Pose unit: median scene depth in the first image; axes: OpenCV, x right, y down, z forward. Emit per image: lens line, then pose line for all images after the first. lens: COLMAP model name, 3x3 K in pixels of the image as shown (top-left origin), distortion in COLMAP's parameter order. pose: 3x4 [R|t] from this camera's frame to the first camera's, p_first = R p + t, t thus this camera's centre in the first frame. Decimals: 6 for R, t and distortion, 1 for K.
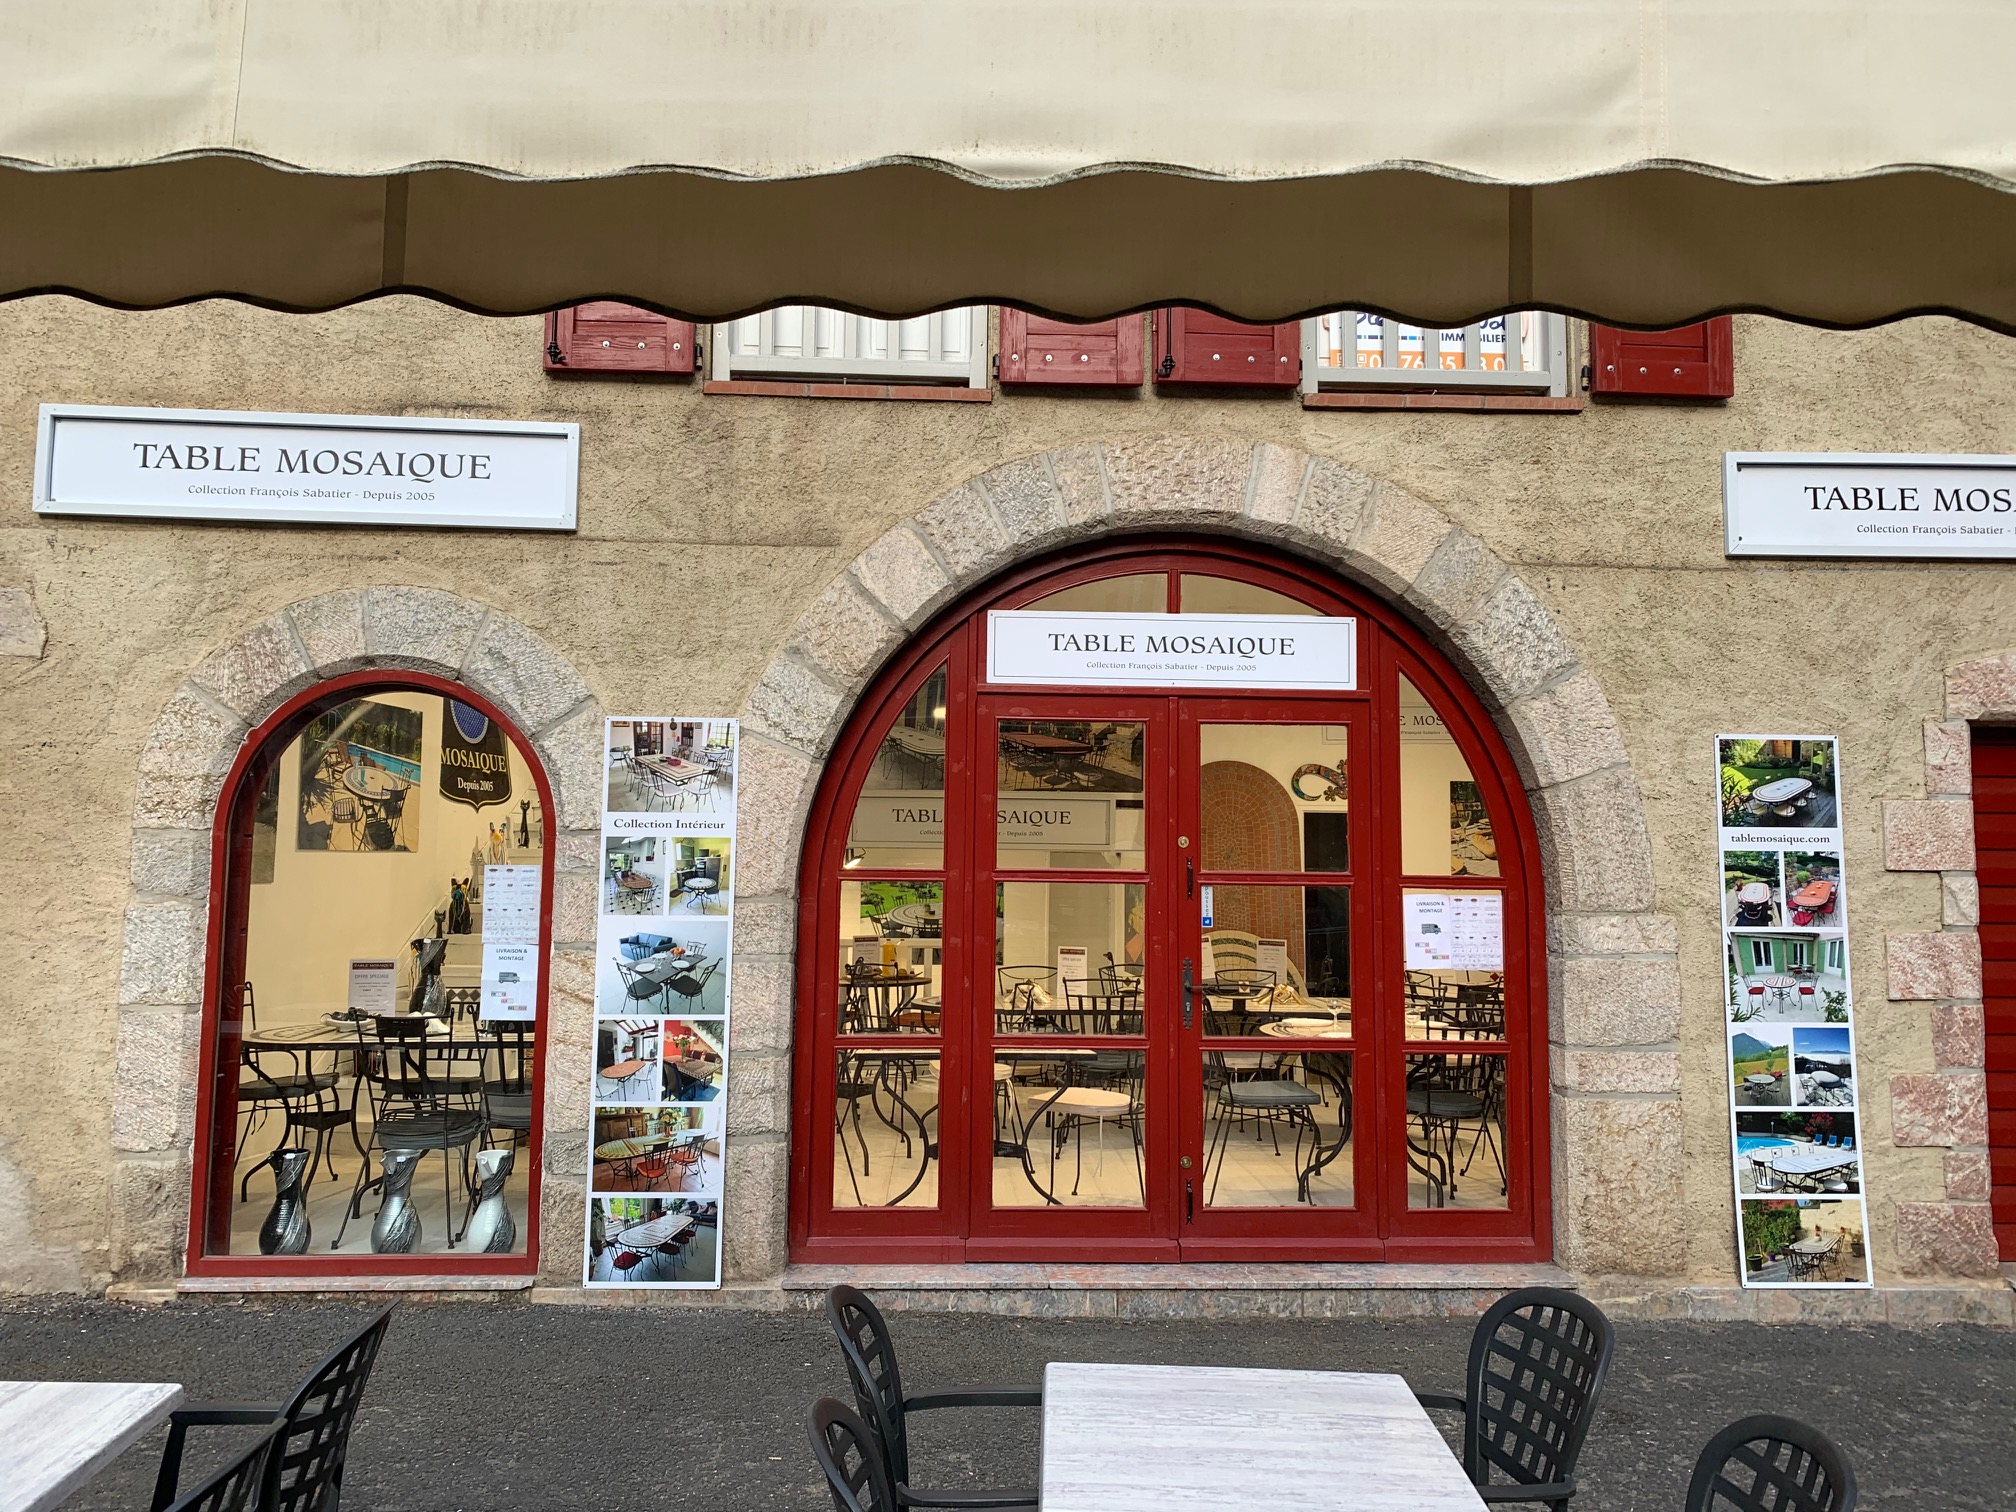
lens RADIAL K [[1558.4, 0, 1001.1], [0, 1558.4, 737.7], [0, 0, 1]] dist [0.049758, -0.047454]
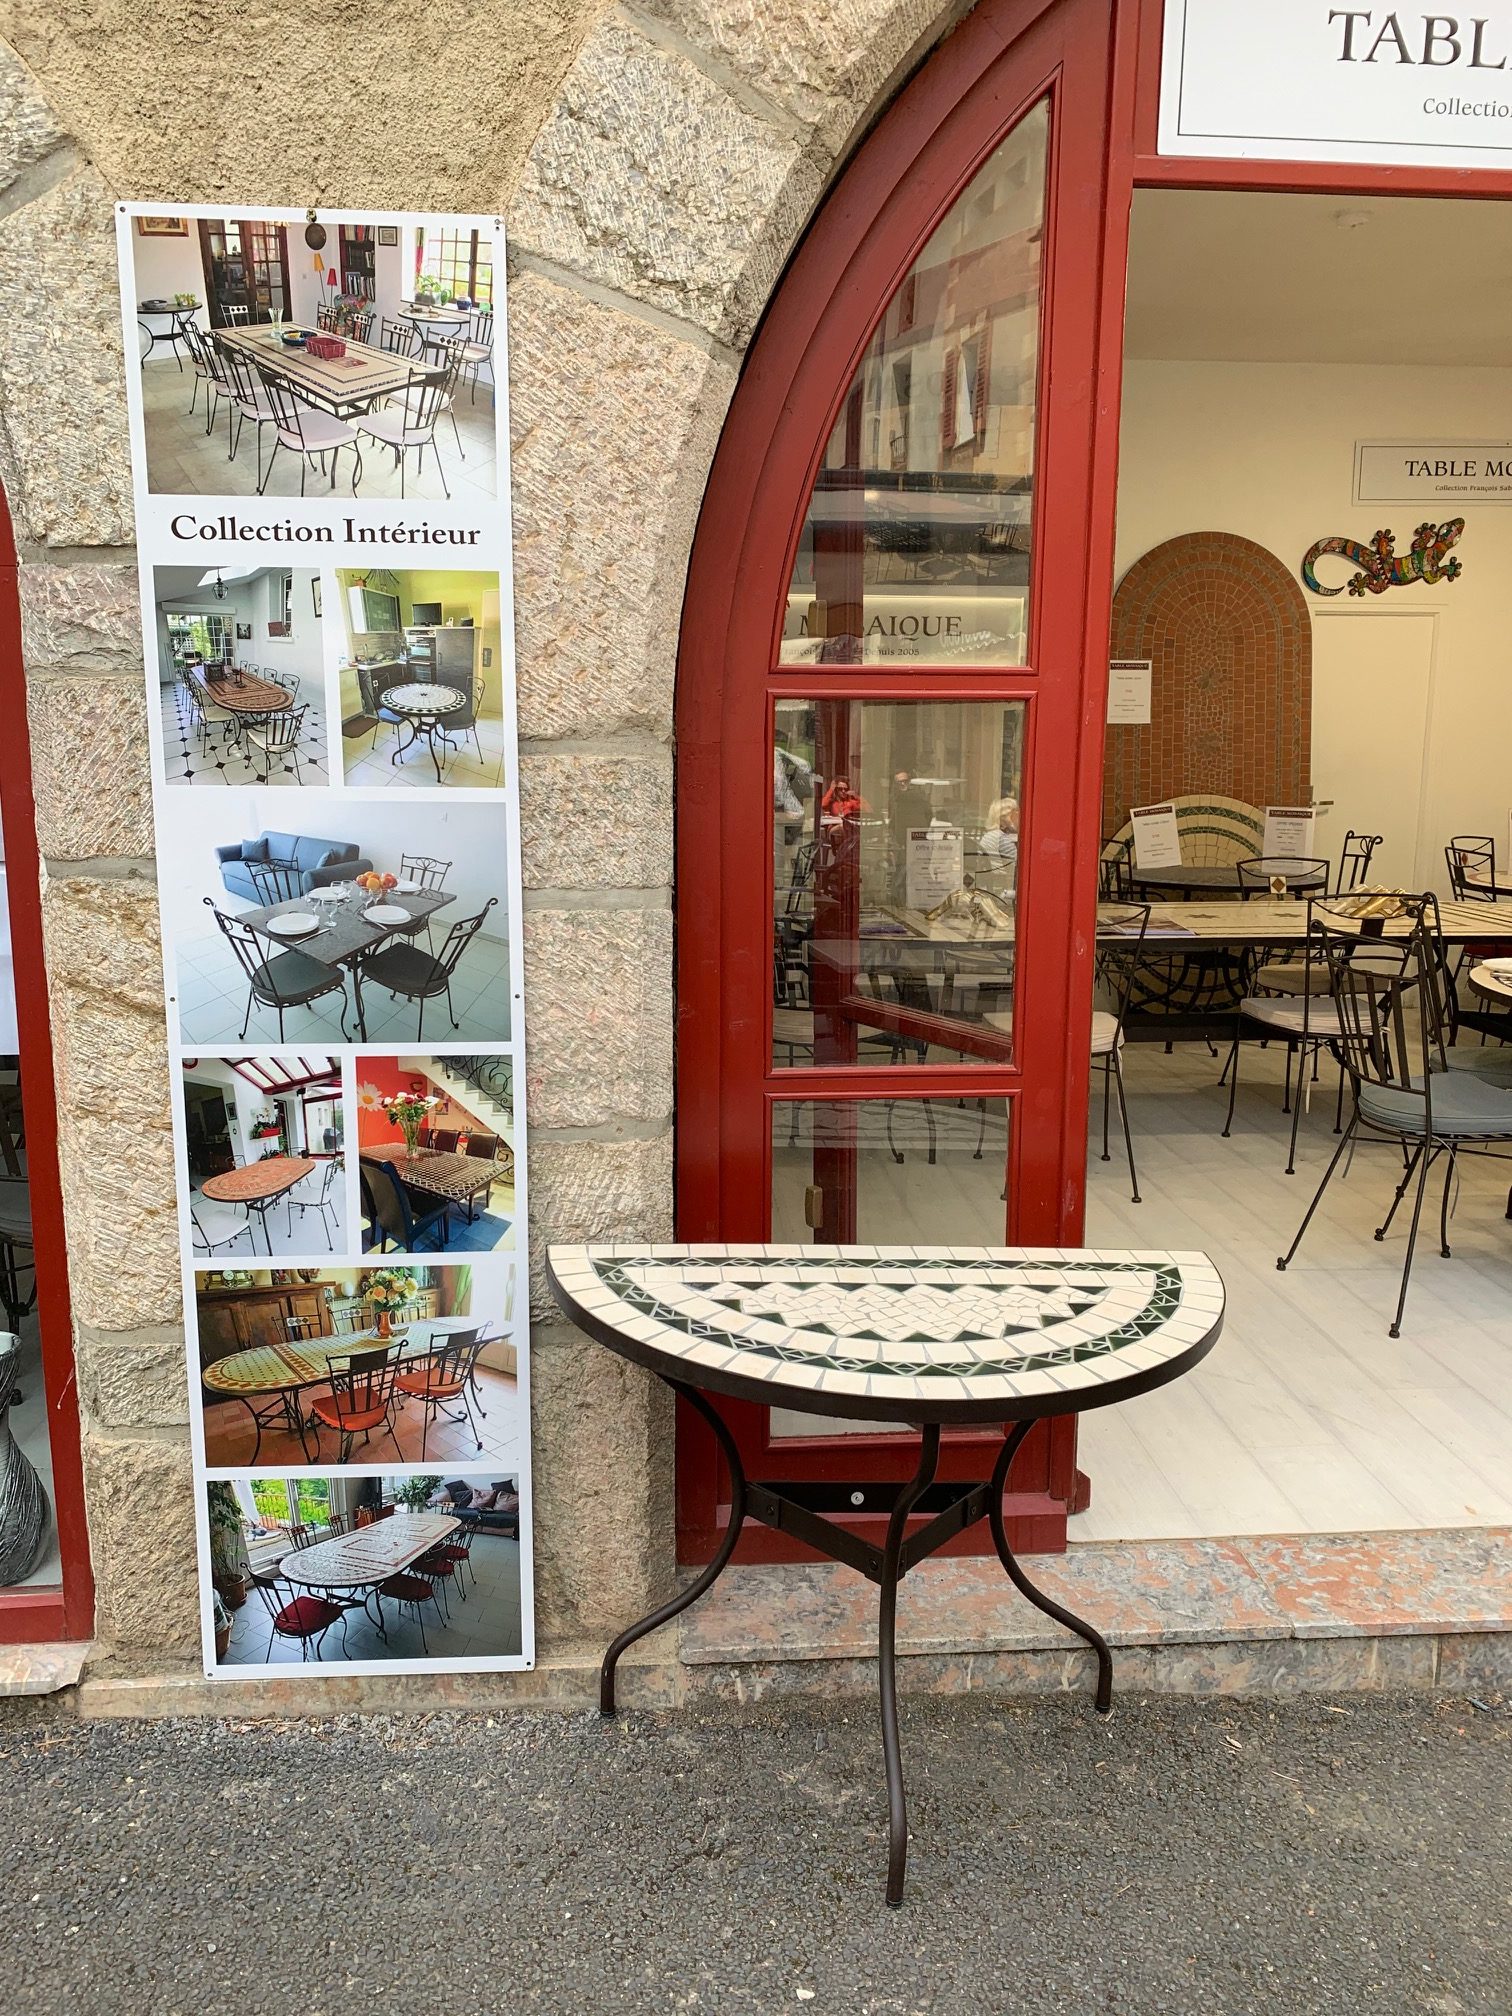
lens RADIAL K [[1558.4, 0, 768.9], [0, 1558.4, 1024.0], [0, 0, 1]] dist [0.049758, -0.047454]
pose [[0.999219, -0.012700, 0.037411, -0.126259], [0.002145, 0.962967, 0.269611, 0.068034], [-0.039449, -0.269321, 0.962242, 0.620859]]
